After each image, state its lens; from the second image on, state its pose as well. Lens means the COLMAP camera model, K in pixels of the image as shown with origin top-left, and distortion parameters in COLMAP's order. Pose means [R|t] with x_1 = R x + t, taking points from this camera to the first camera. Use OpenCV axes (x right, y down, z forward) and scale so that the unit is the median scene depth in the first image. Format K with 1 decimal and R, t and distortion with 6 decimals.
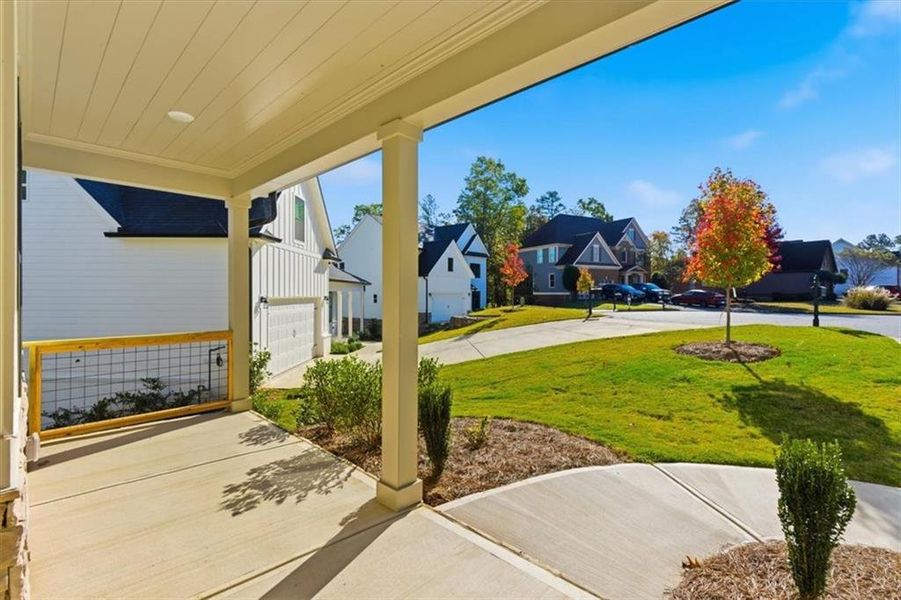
lens RADIAL K [[404.3, 0, 449.9], [0, 404.3, 295.0], [0, 0, 1]] dist [0.002235, 0.000508]
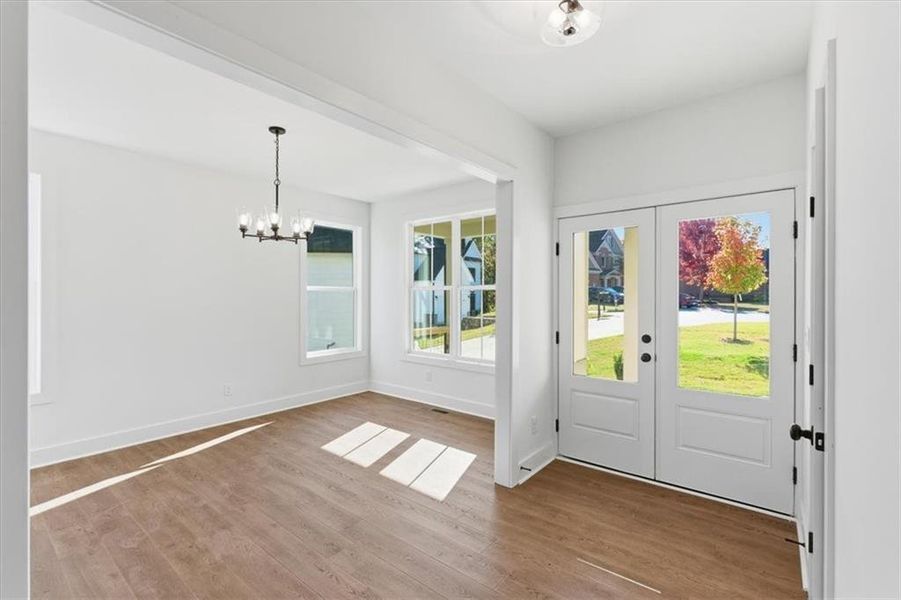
lens RADIAL K [[404.3, 0, 449.9], [0, 404.3, 295.0], [0, 0, 1]] dist [0.002235, 0.000508]
pose [[0.996904, -0.000375, 0.078632, -0.086832], [0.000640, 0.999994, -0.003355, -0.002402], [-0.078630, 0.003395, 0.996898, -0.066128]]
